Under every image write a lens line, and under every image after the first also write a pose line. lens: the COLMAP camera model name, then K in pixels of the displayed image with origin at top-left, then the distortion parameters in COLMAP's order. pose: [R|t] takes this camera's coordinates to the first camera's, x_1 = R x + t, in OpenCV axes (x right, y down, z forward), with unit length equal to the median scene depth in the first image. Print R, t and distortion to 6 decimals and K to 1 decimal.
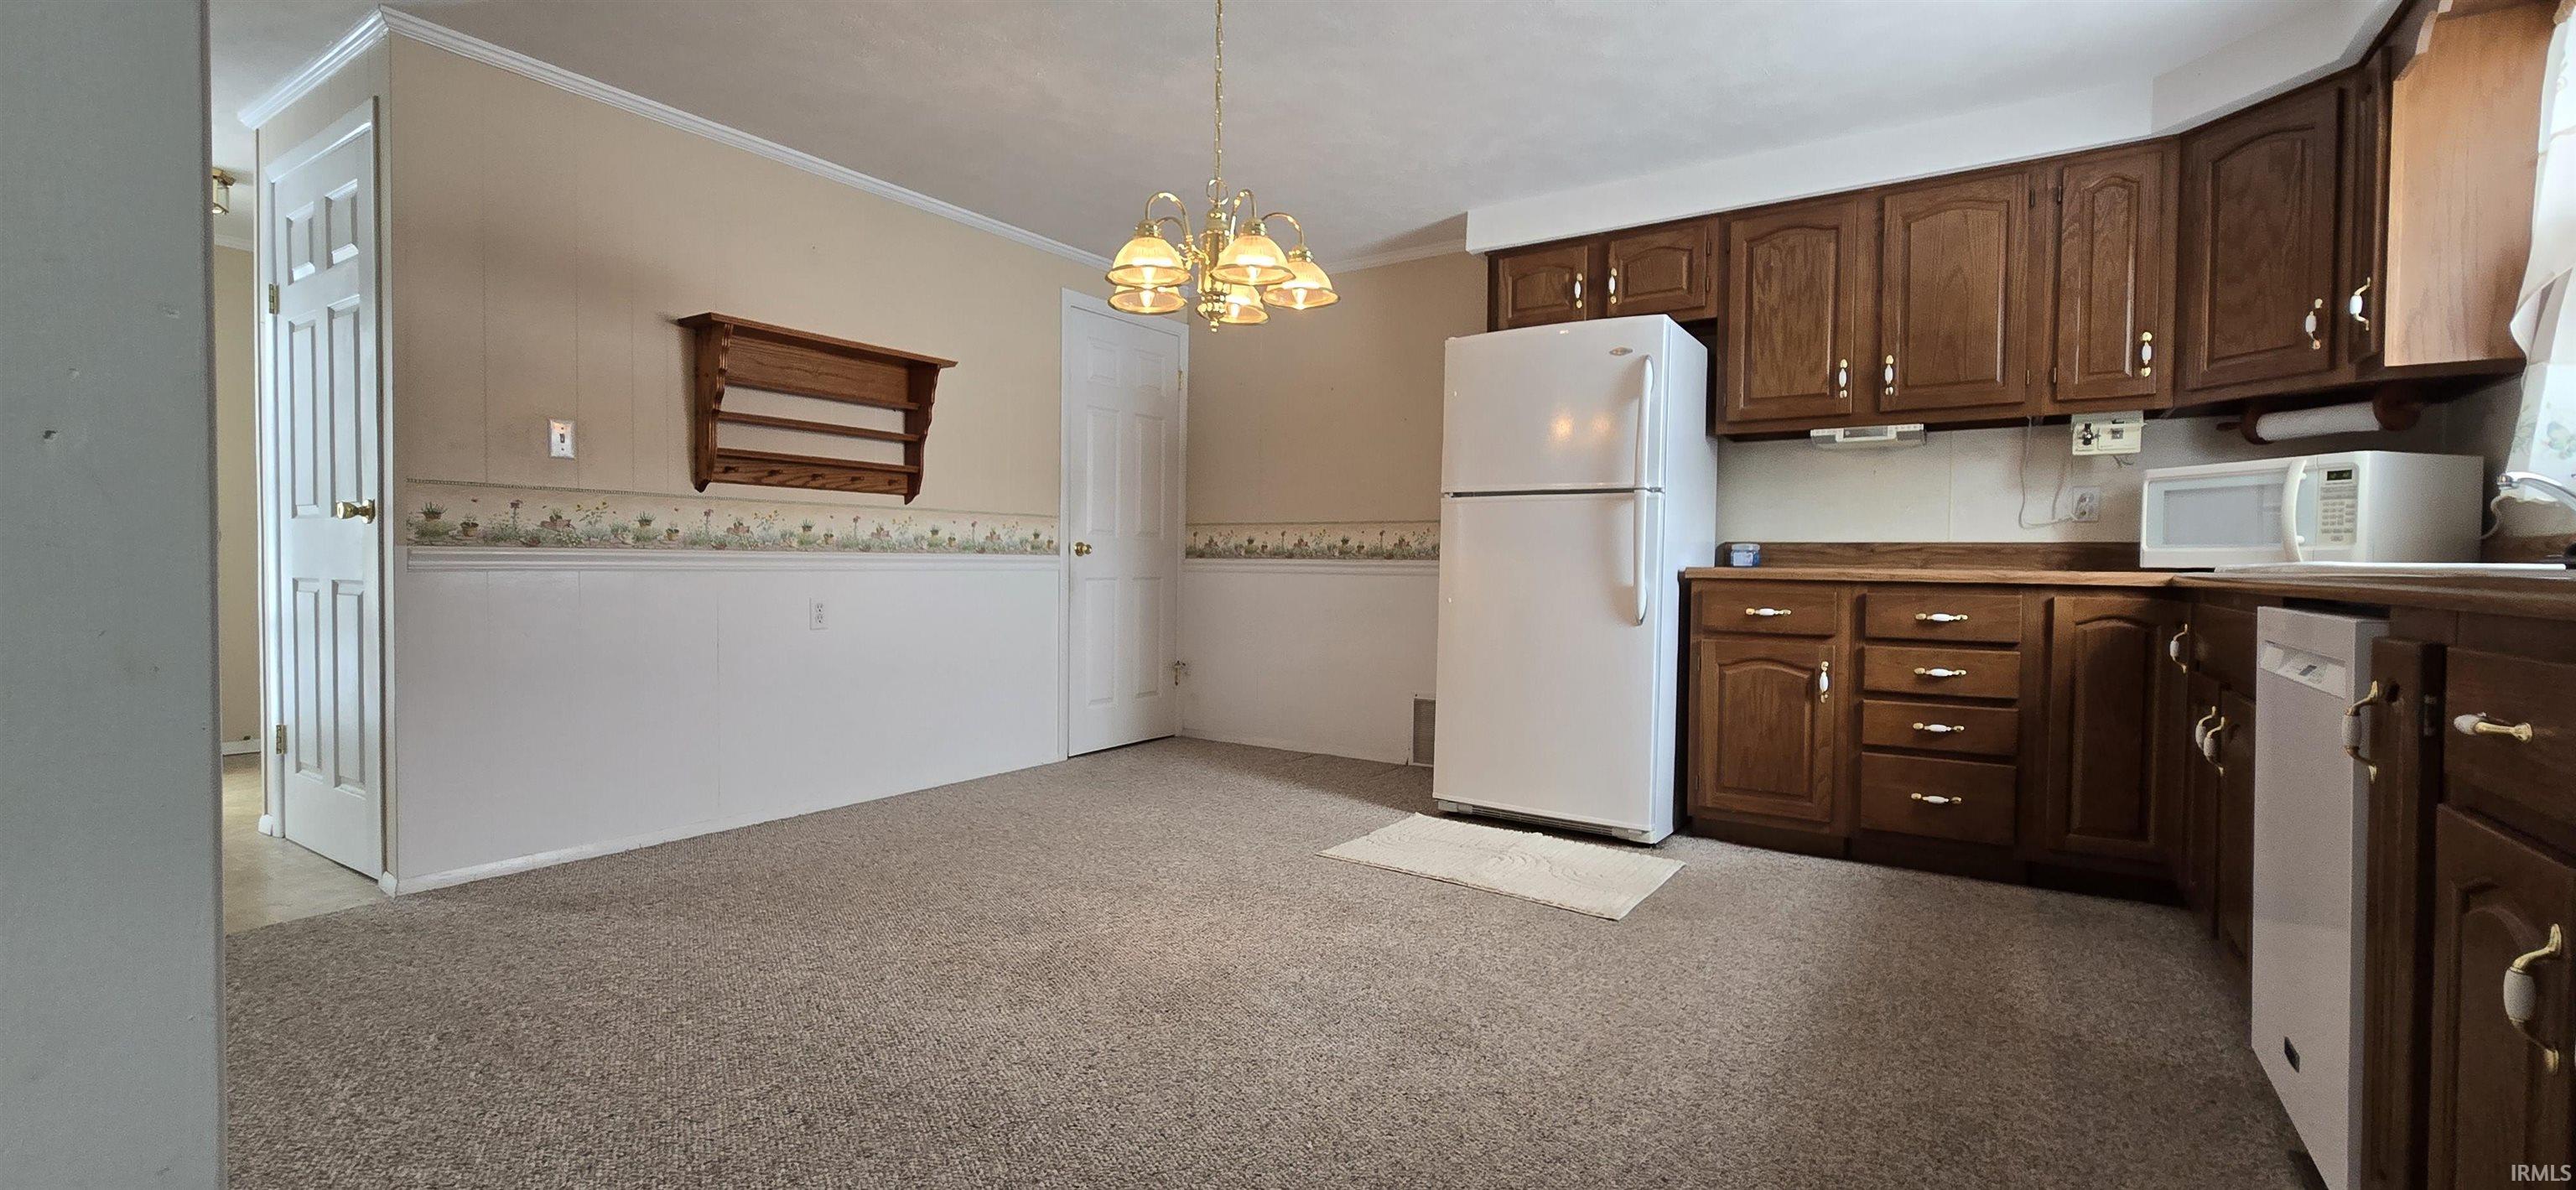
lens RADIAL K [[1055.3, 0, 1273.3], [0, 1055.3, 597.6], [0, 0, 1]] dist [0.002918, 0.000122]
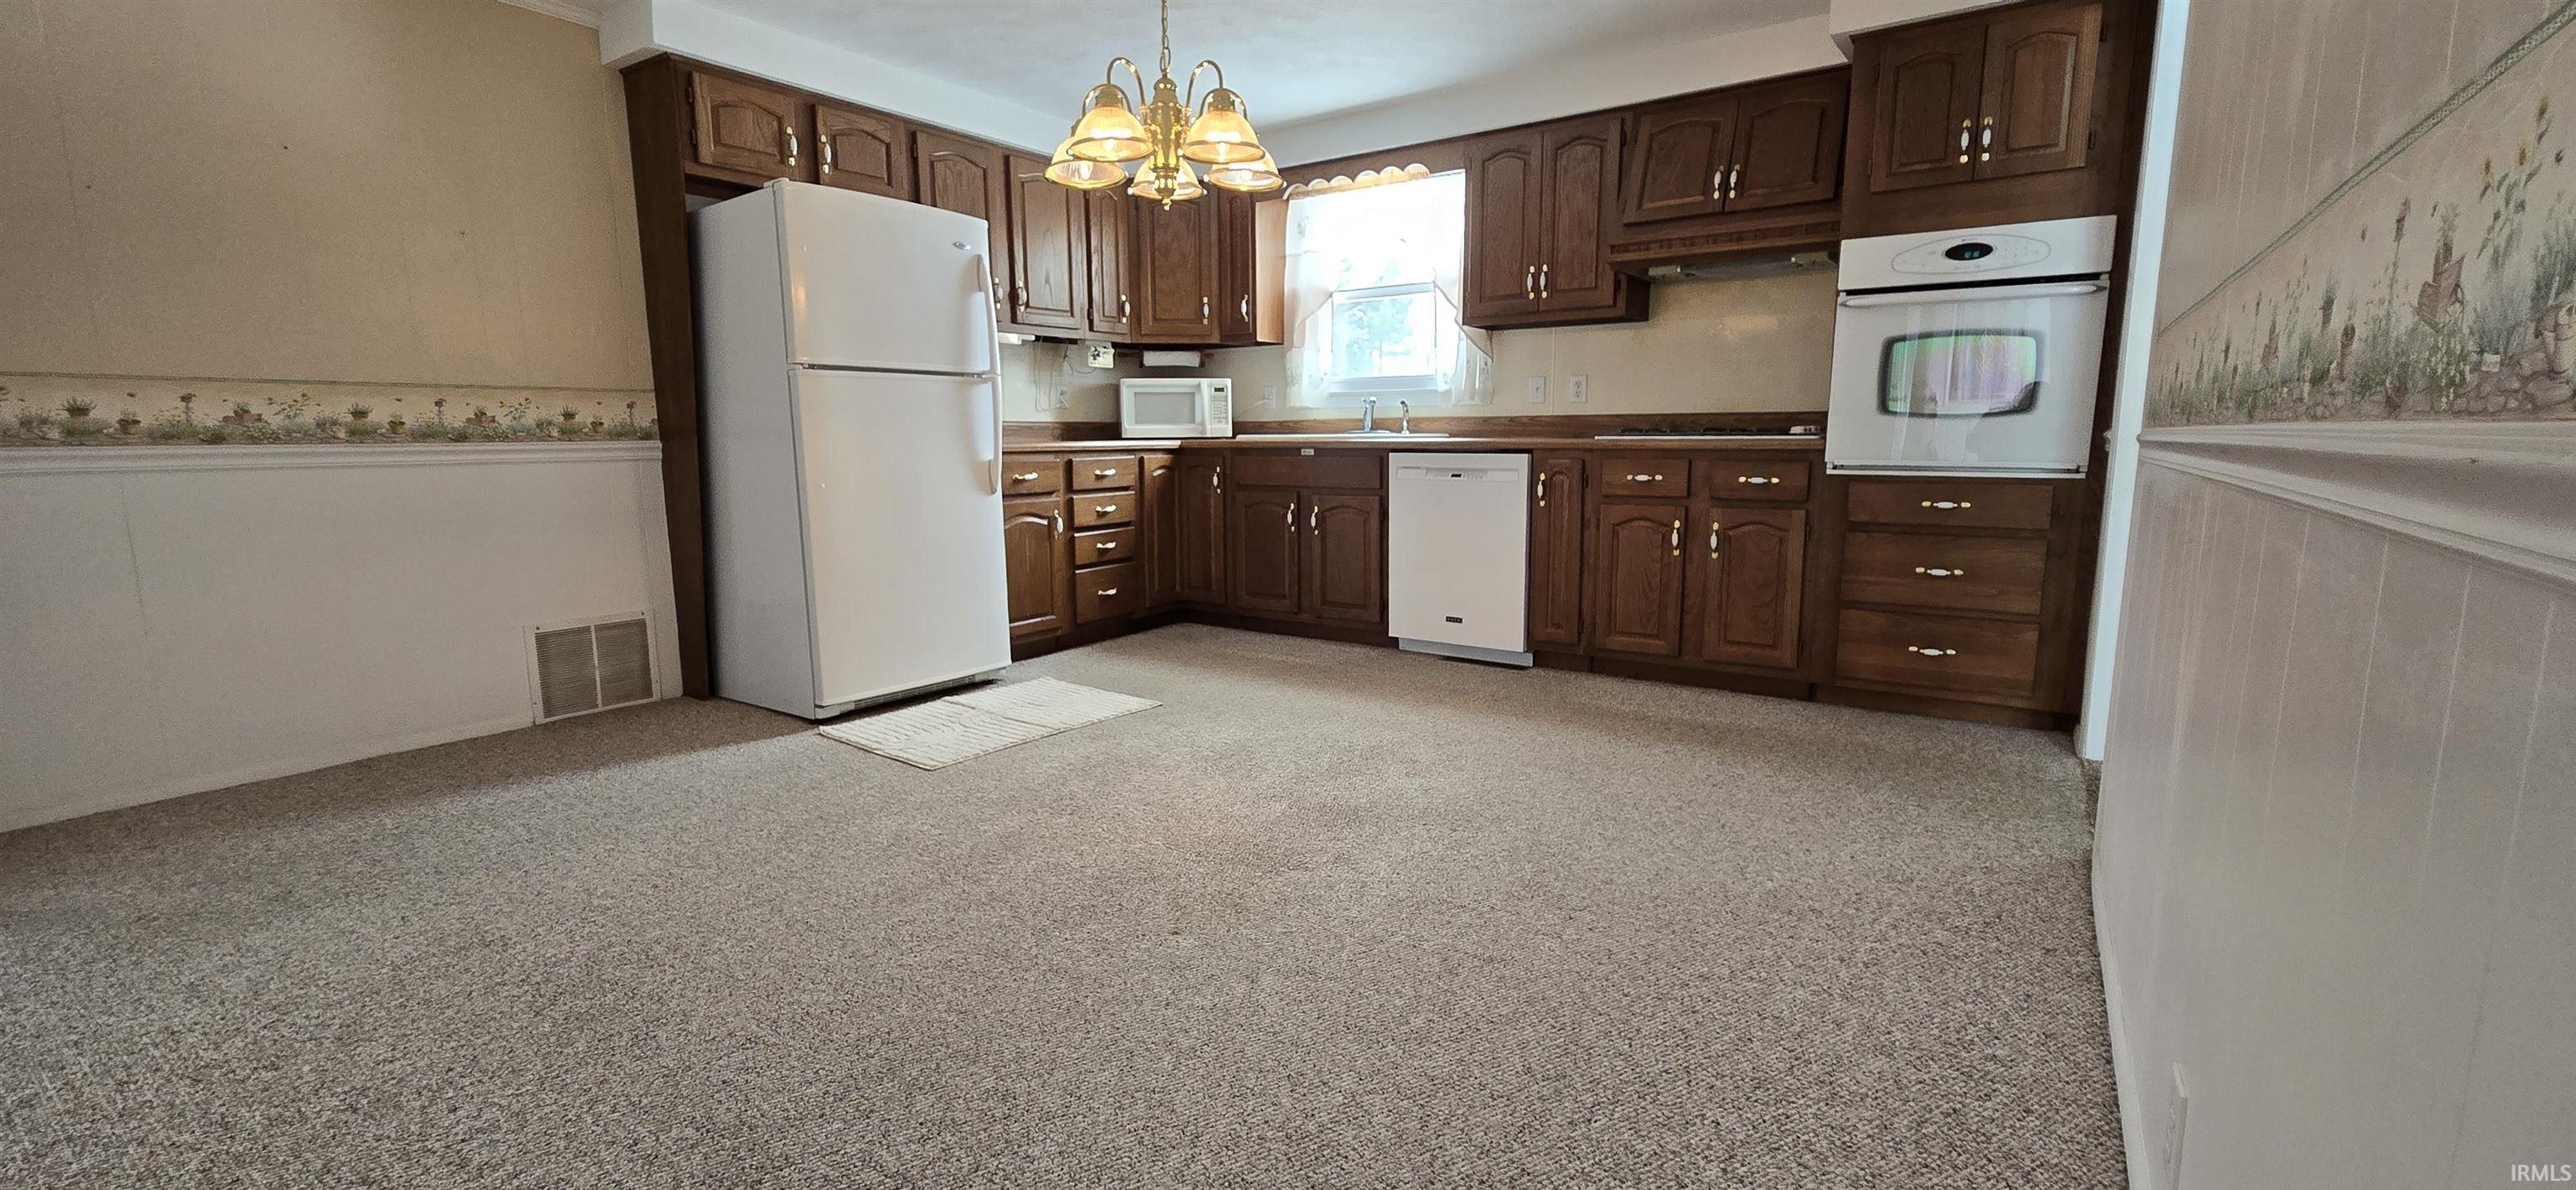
lens RADIAL K [[1042.6, 0, 1288.0], [0, 1042.6, 595.0], [0, 0, 1]] dist [-0.015369, -0.000058]
pose [[0.013555, -0.163958, 0.986374, -0.815153], [0.038386, 0.985823, 0.163339, -0.039094], [-0.999171, 0.035649, 0.019656, 0.672916]]
